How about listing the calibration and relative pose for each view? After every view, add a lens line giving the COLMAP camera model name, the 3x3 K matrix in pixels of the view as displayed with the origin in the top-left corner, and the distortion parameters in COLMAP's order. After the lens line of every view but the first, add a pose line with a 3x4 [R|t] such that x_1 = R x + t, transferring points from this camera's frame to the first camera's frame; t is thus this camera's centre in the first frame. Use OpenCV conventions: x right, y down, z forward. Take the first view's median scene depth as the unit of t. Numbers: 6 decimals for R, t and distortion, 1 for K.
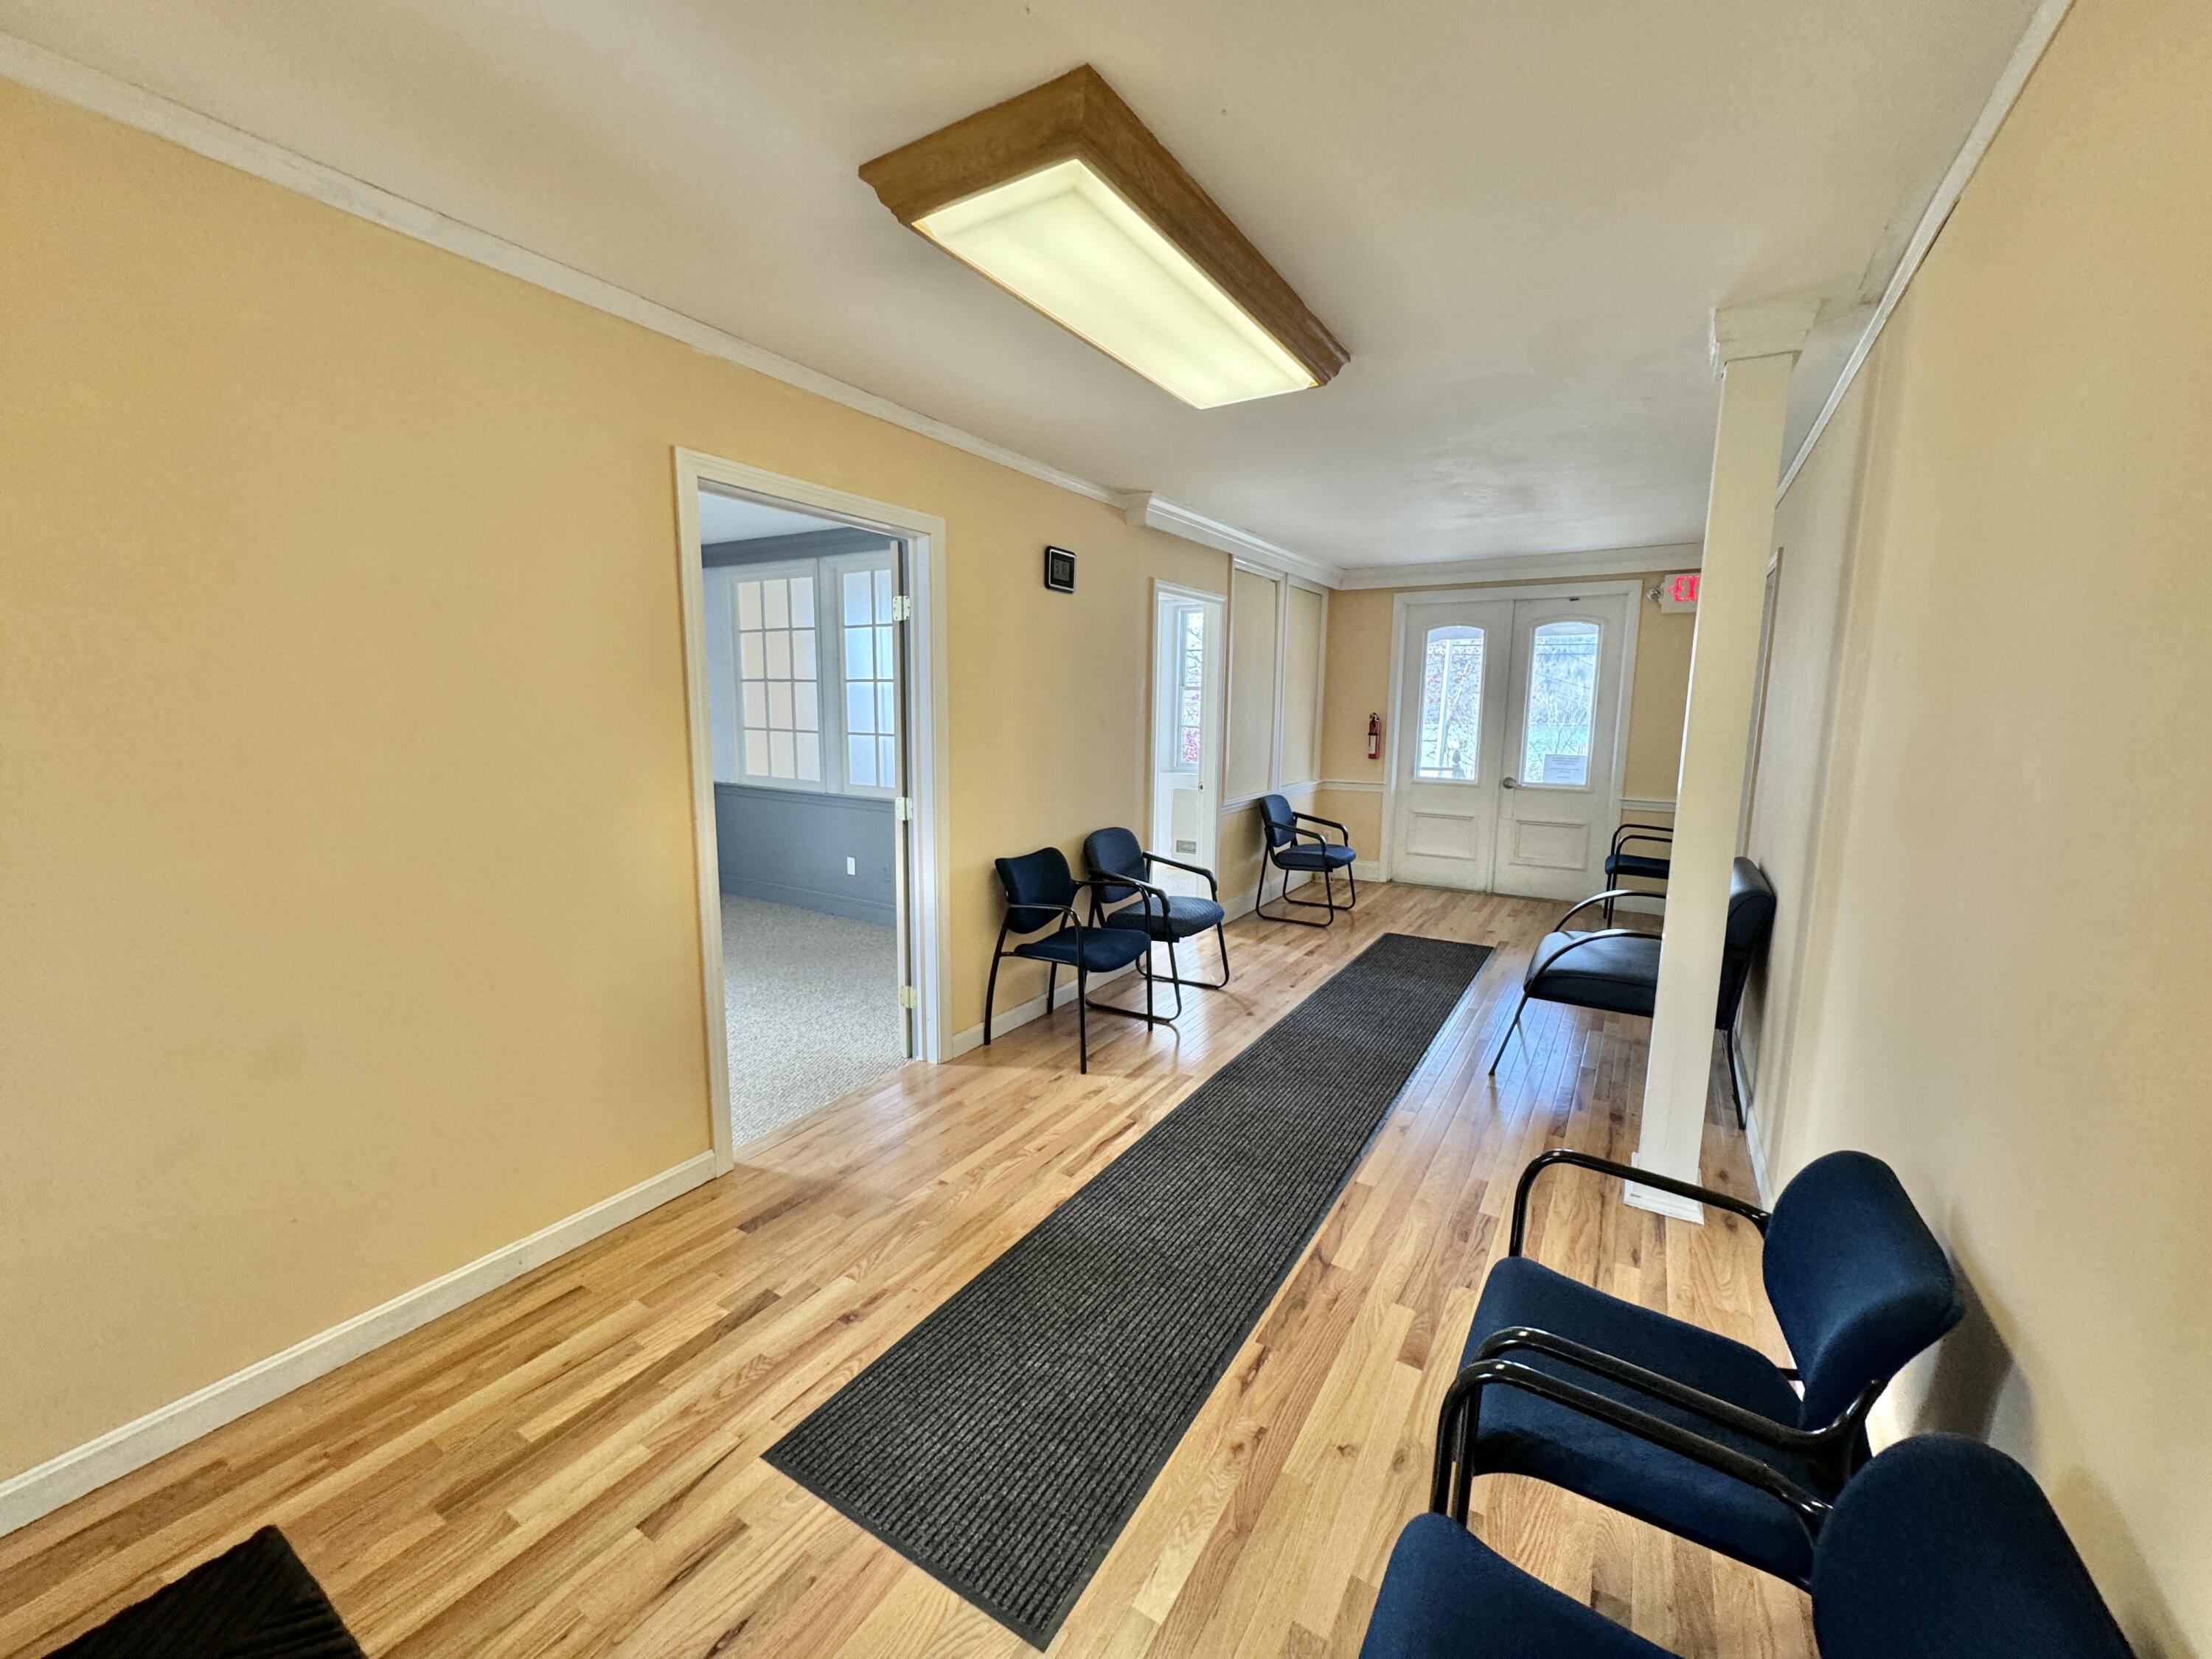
lens RADIAL K [[878.9, 0, 1109.5], [0, 878.9, 833.3], [0, 0, 1]] dist [-0.003554, 0.000039]
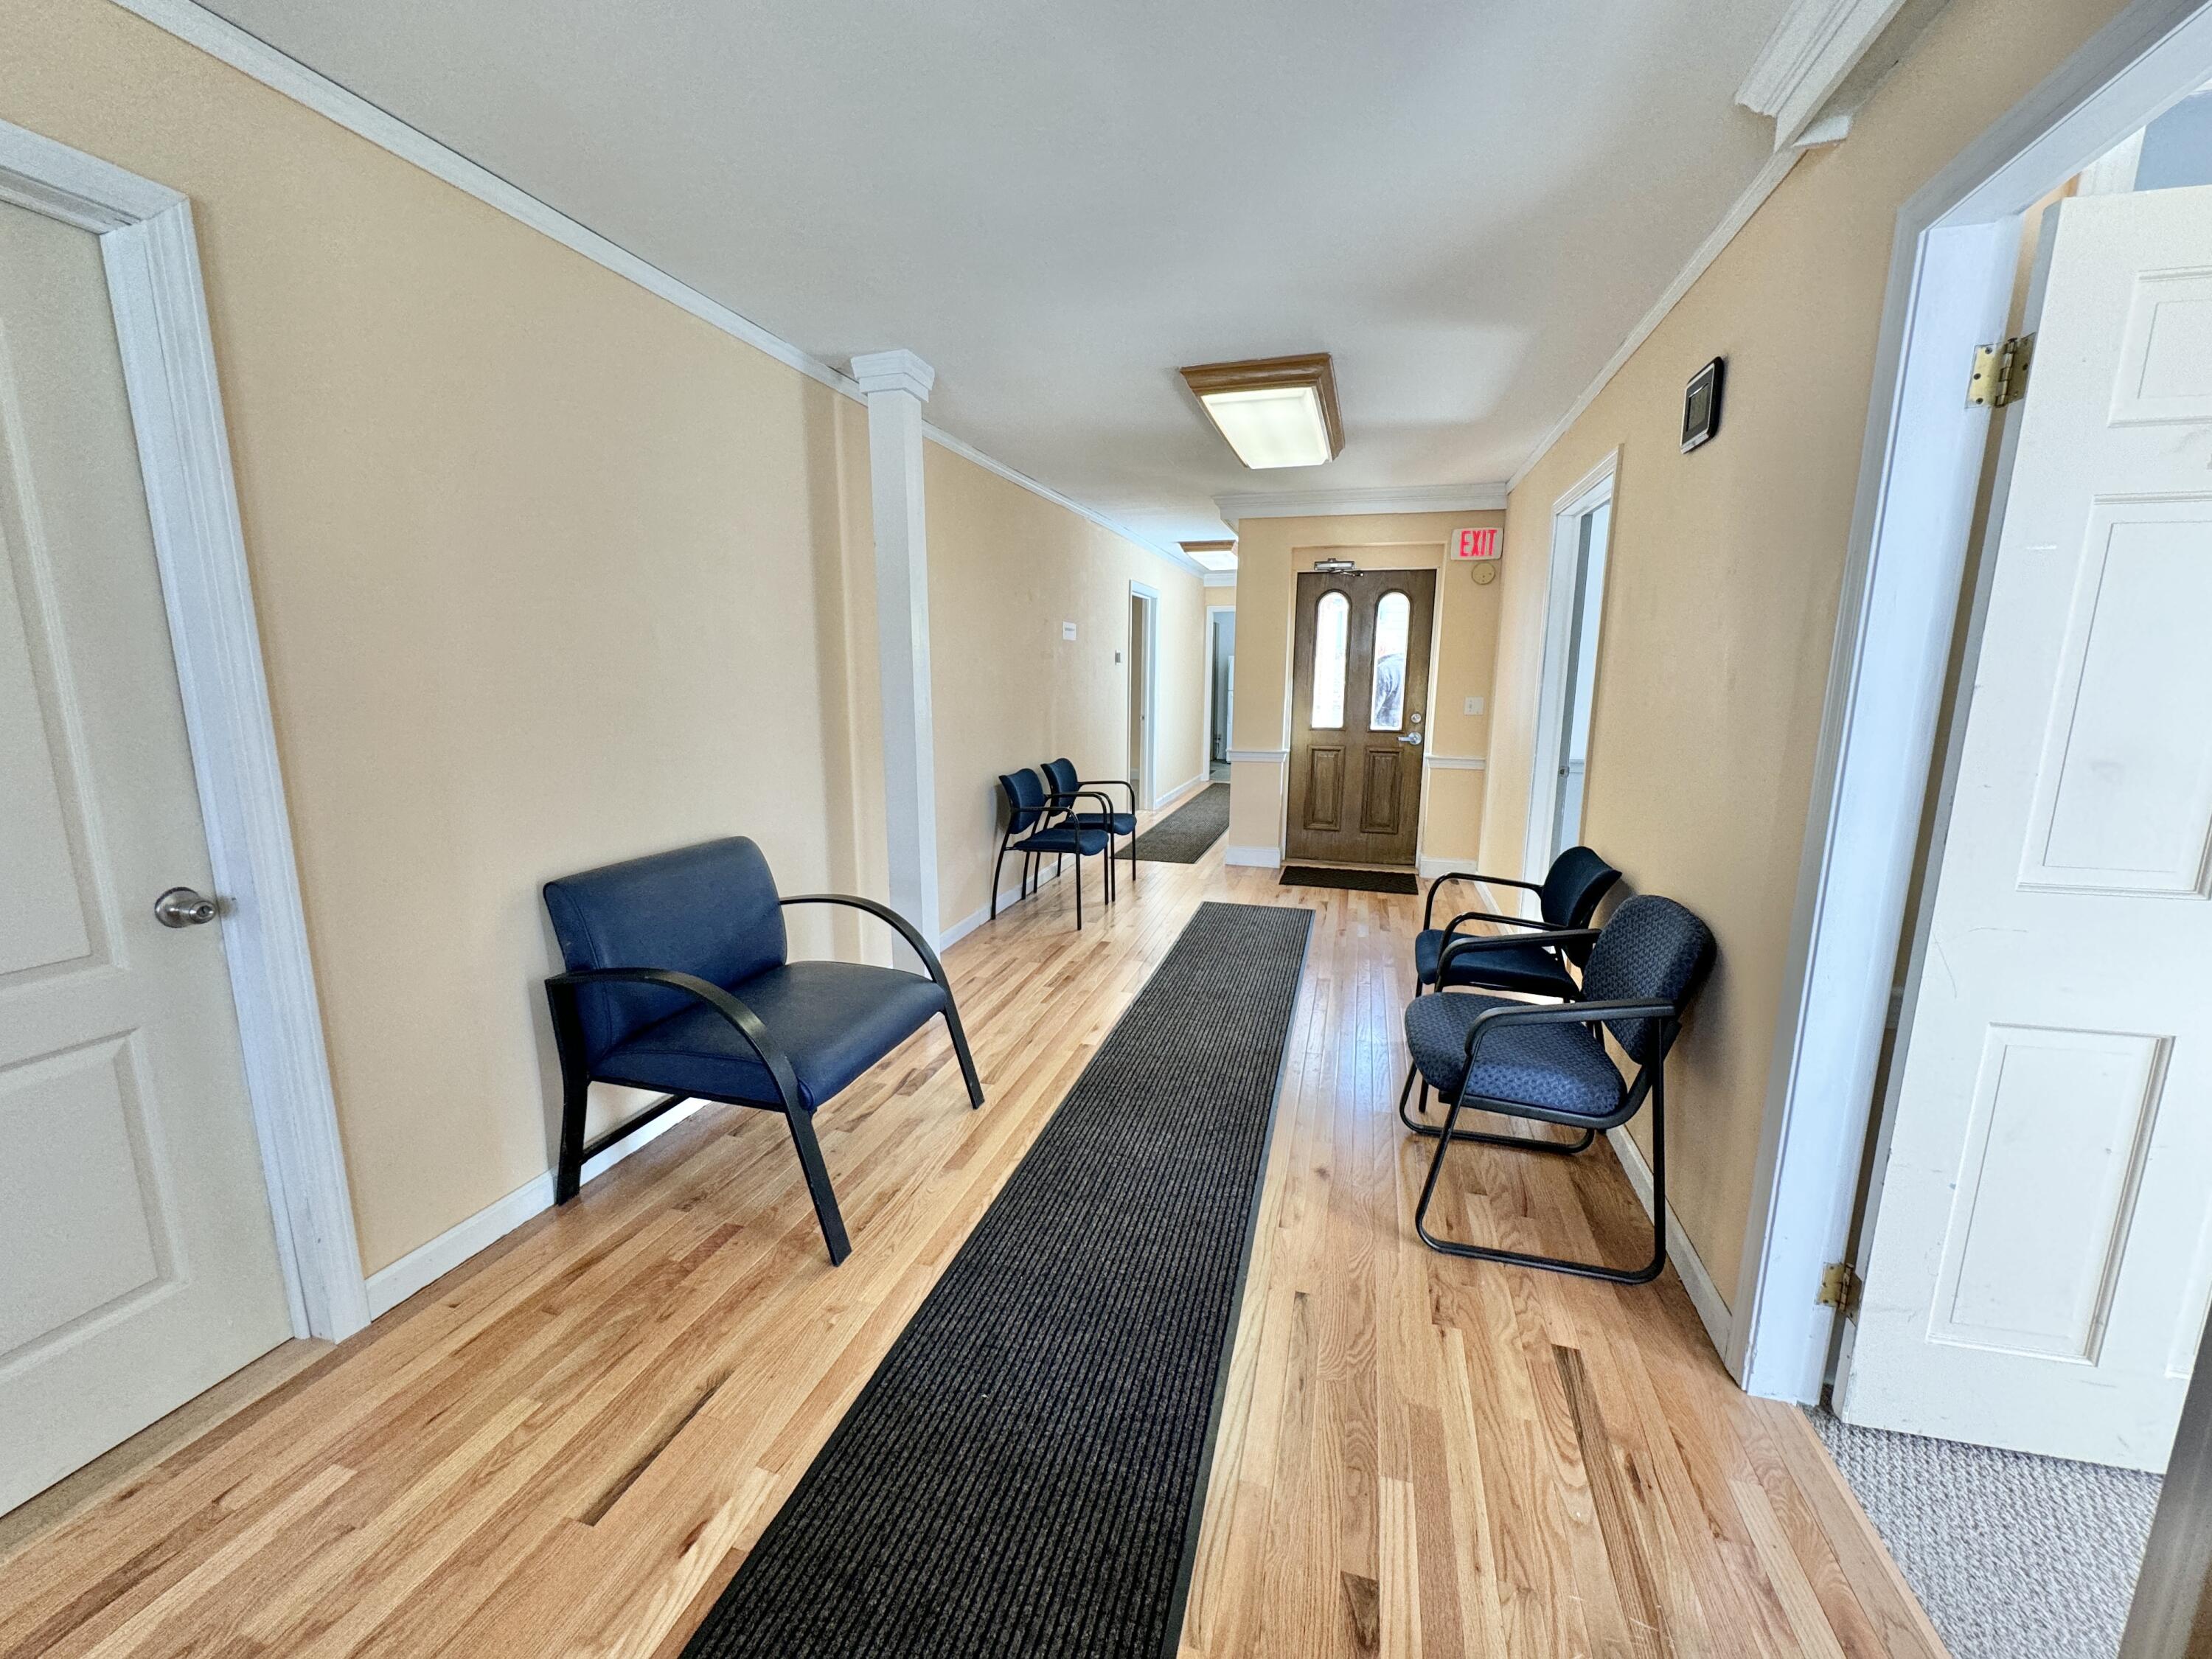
lens RADIAL K [[878.9, 0, 1109.5], [0, 878.9, 833.3], [0, 0, 1]] dist [-0.003554, 0.000039]
pose [[-0.961568, 0.033780, -0.272480, 0.583115], [-0.056831, 0.946425, 0.317885, -0.244721], [0.268620, 0.321153, -0.908132, 1.847305]]
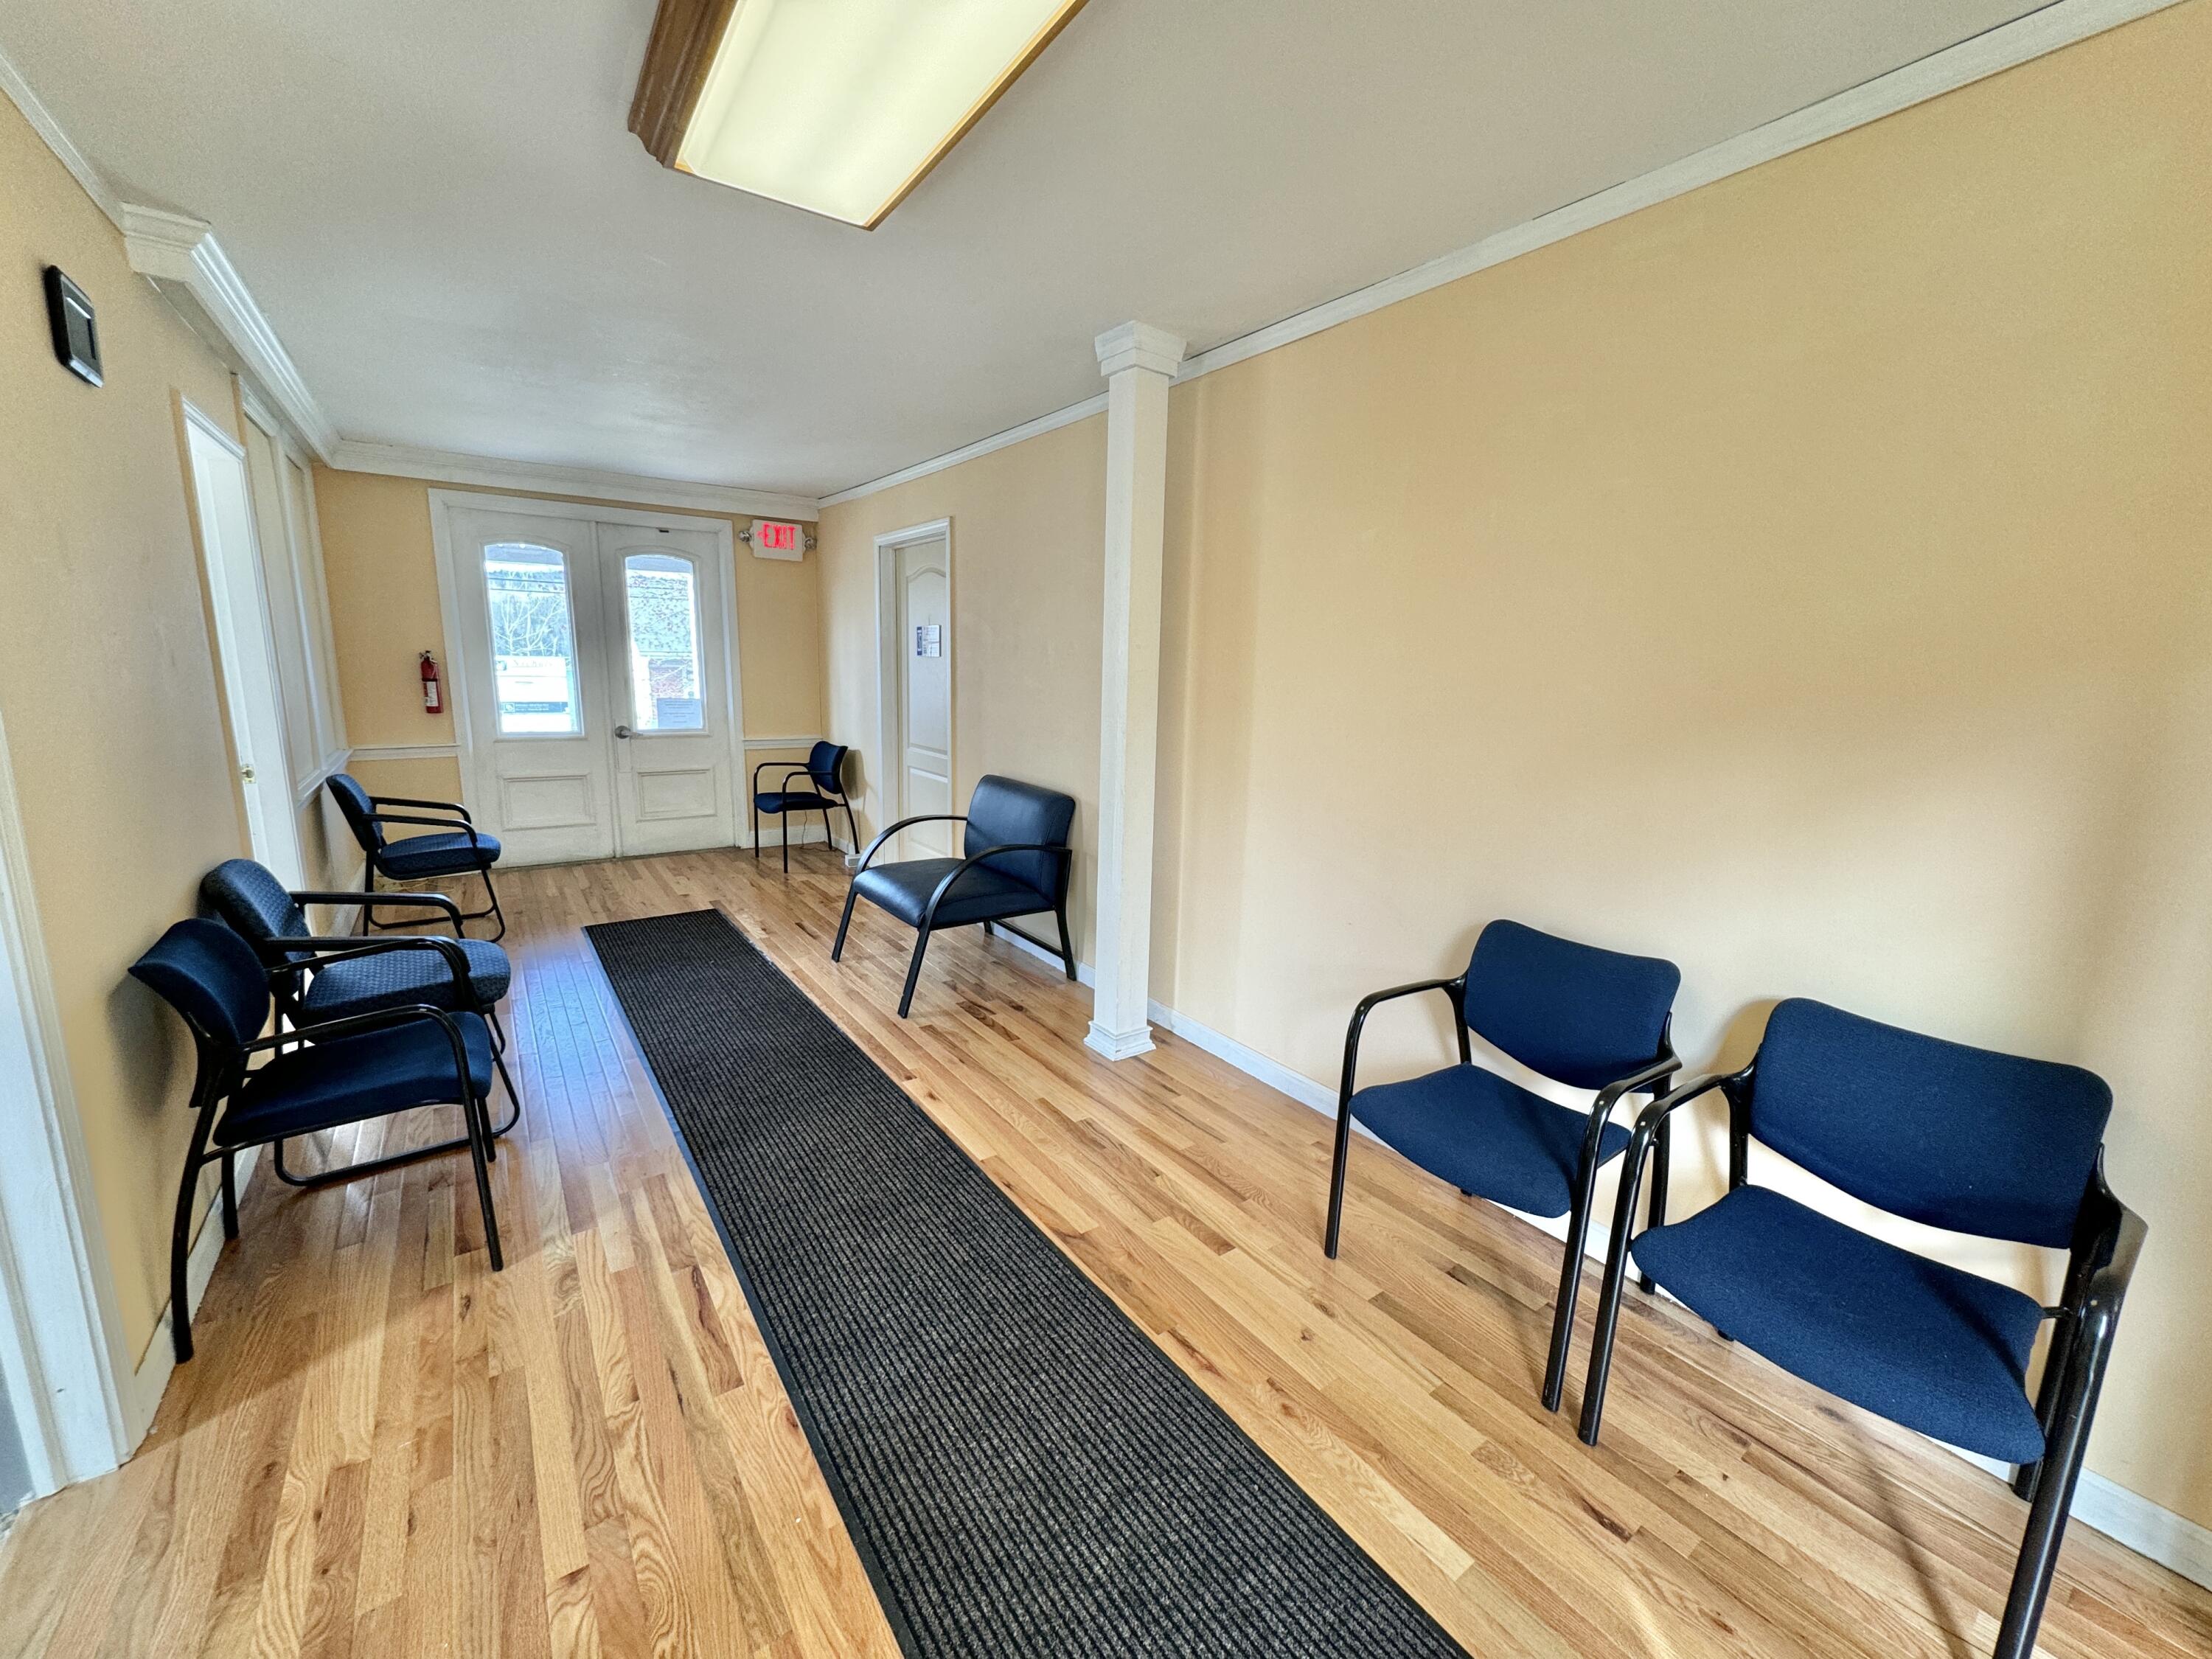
lens RADIAL K [[878.9, 0, 1109.5], [0, 878.9, 833.3], [0, 0, 1]] dist [-0.003554, 0.000039]
pose [[0.378793, -0.172639, 0.909237, -0.384665], [0.114858, 0.983621, 0.138913, -0.048676], [-0.918327, 0.051814, 0.392418, 0.417066]]
